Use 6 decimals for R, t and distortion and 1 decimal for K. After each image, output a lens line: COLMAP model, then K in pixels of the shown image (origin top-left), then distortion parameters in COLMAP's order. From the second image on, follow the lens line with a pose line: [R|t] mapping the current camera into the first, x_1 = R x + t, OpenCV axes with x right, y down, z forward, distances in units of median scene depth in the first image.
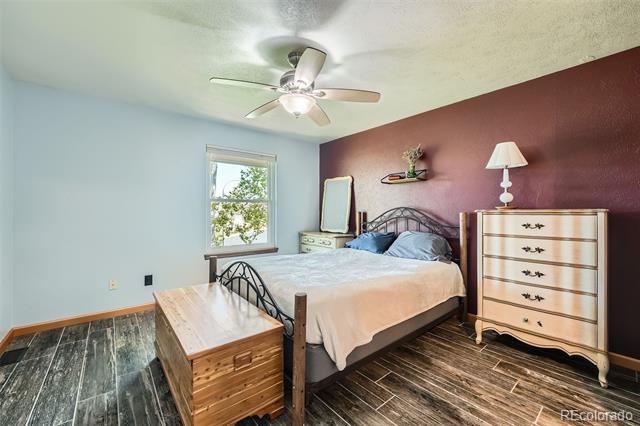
lens RADIAL K [[262.3, 0, 321.1], [0, 262.3, 209.6], [0, 0, 1]] dist [-0.003208, -0.000142]
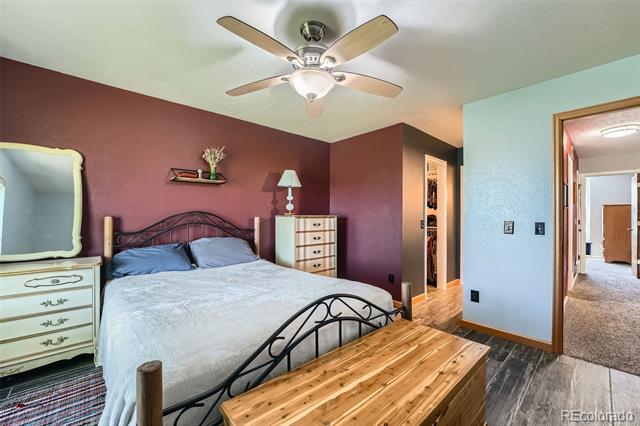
lens RADIAL K [[262.3, 0, 320.9], [0, 262.3, 216.6], [0, 0, 1]] dist [-0.003208, -0.000142]
pose [[-0.041165, -0.003786, 0.999145, -0.832907], [-0.010516, 0.999939, 0.003356, 0.002563], [-0.999097, -0.010369, -0.041202, 0.931556]]
